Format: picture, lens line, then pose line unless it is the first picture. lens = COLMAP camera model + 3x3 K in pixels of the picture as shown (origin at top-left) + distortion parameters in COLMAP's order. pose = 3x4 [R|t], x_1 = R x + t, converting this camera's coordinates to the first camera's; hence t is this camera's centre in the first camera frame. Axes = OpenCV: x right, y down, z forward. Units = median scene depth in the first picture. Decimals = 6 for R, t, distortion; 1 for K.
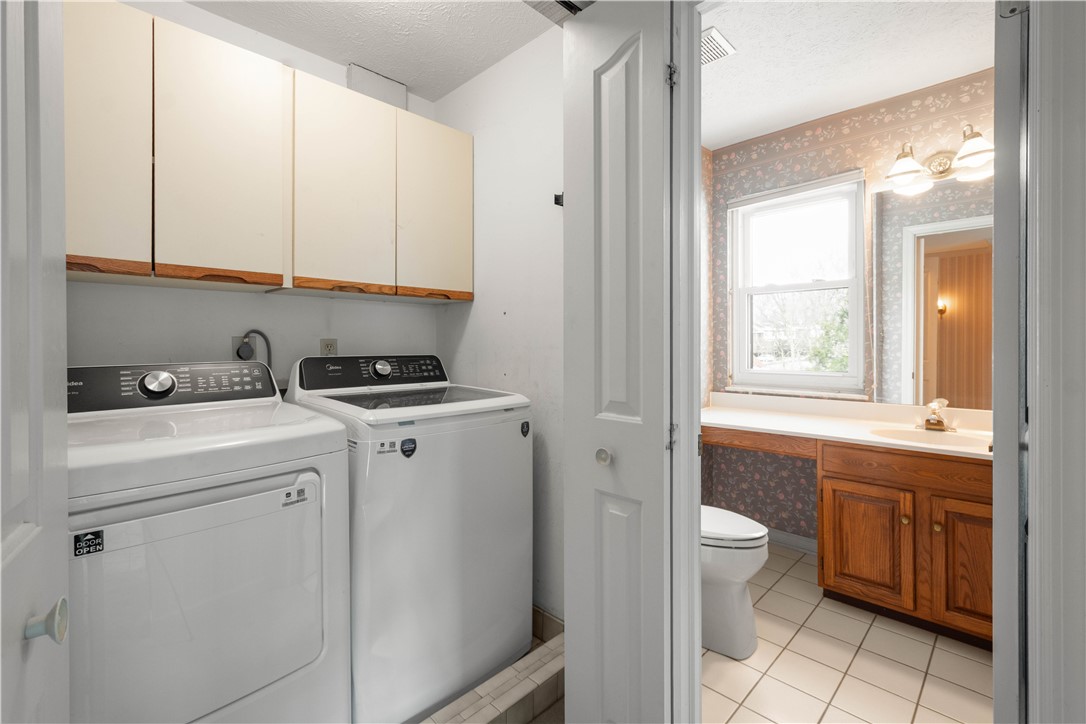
lens RADIAL K [[495.8, 0, 542.2], [0, 495.8, 336.7], [0, 0, 1]] dist [0.003516, -0.000169]
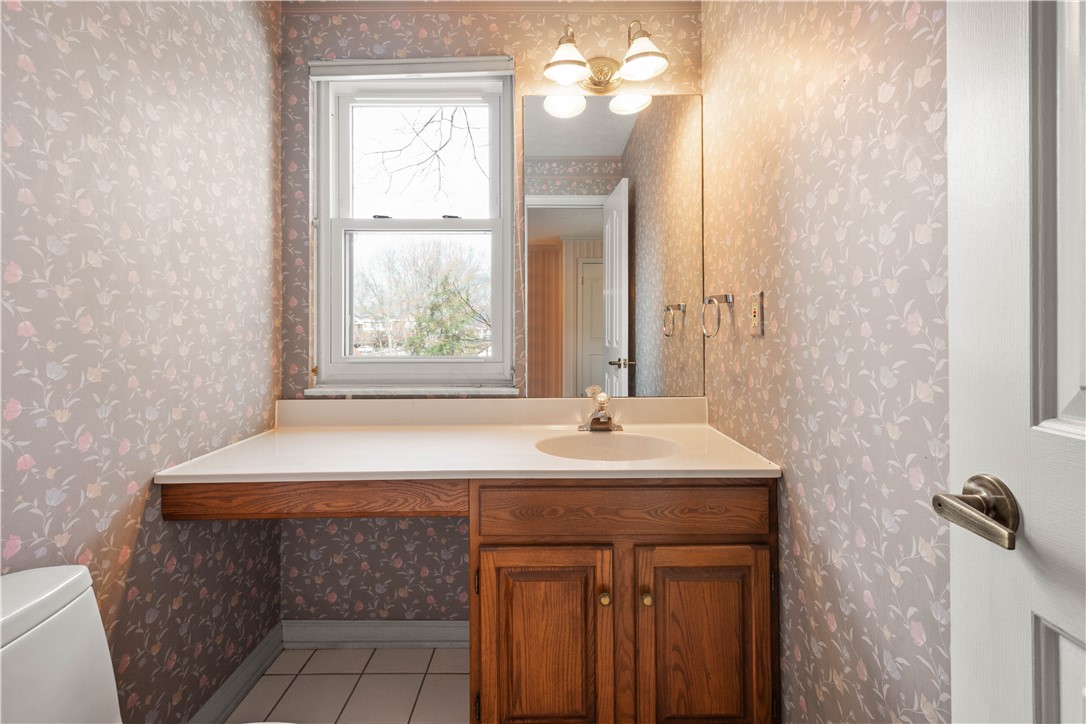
lens RADIAL K [[495.8, 0, 542.2], [0, 495.8, 336.7], [0, 0, 1]] dist [0.003516, -0.000169]
pose [[0.719978, -0.003490, 0.693988, 0.193029], [-0.007734, 0.999885, 0.013053, 0.035992], [-0.693954, -0.014765, 0.719868, 0.456533]]
